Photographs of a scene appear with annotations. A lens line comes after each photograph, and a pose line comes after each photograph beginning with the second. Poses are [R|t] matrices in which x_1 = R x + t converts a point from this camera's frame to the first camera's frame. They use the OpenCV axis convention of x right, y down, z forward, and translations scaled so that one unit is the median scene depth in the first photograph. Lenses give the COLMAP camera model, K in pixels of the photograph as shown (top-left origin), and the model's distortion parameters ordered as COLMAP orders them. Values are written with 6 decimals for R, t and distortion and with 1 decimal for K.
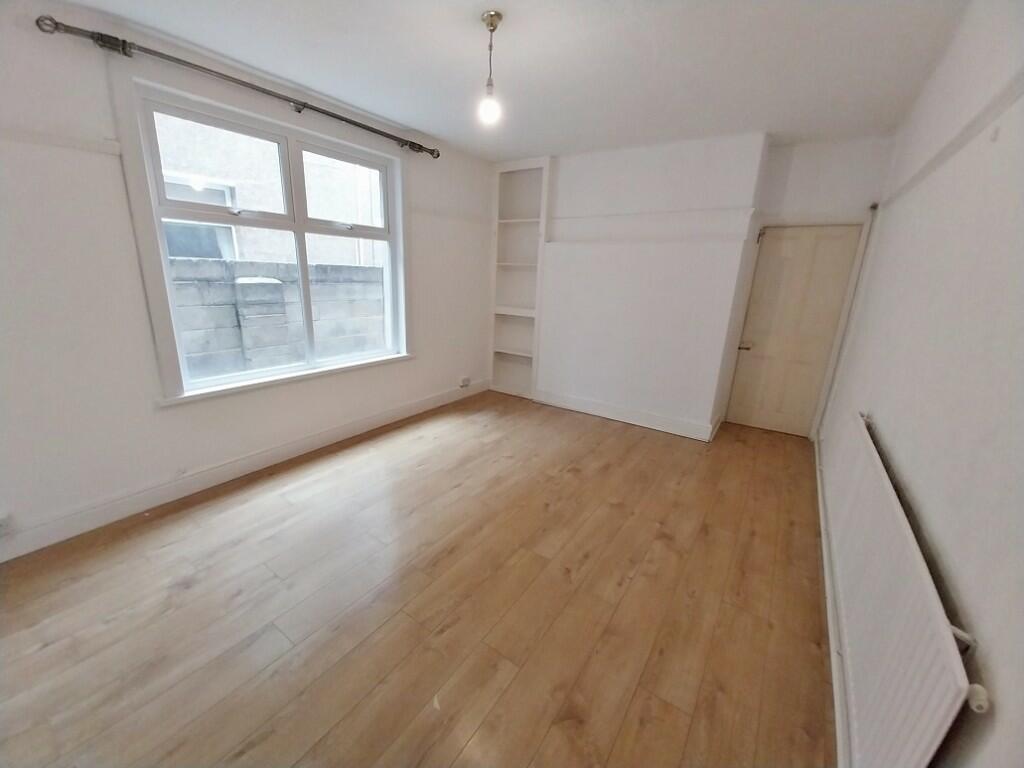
lens RADIAL K [[405.9, 0, 502.0], [0, 405.9, 383.7], [0, 0, 1]] dist [0.001607, -0.006320]
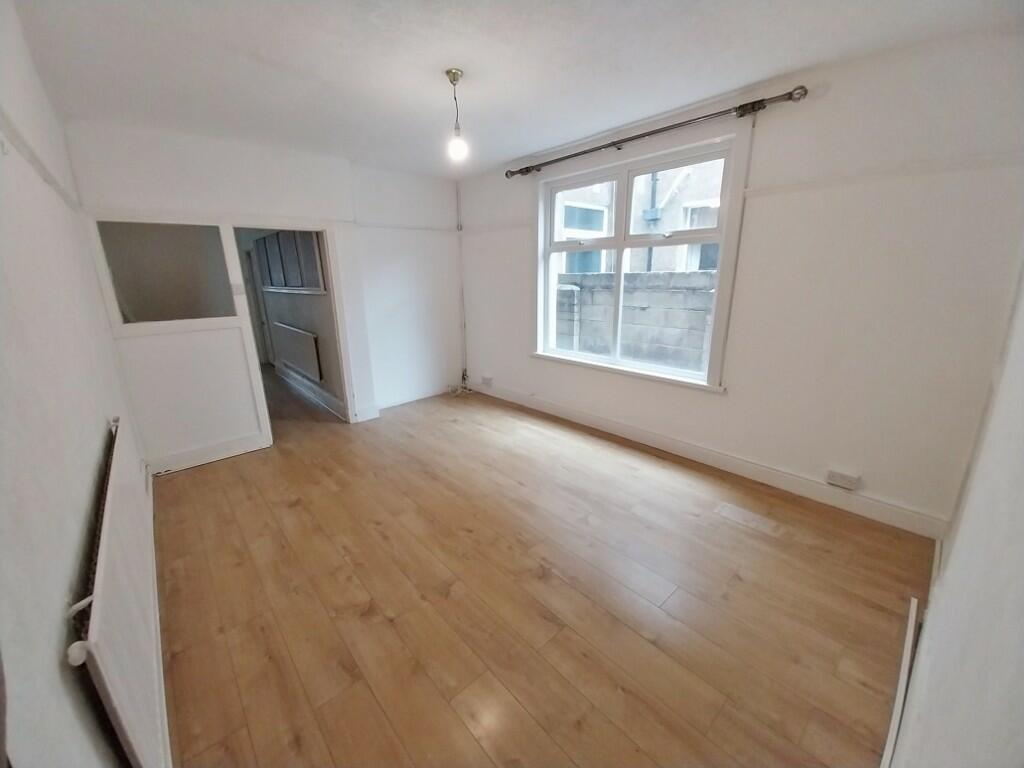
lens RADIAL K [[405.9, 0, 504.2], [0, 405.9, 383.1], [0, 0, 1]] dist [0.001607, -0.006320]
pose [[-0.240688, 0.228461, -0.943332, 0.851036], [-0.246024, 0.925802, 0.286988, -0.288619], [0.938904, 0.301157, -0.166623, 1.071908]]
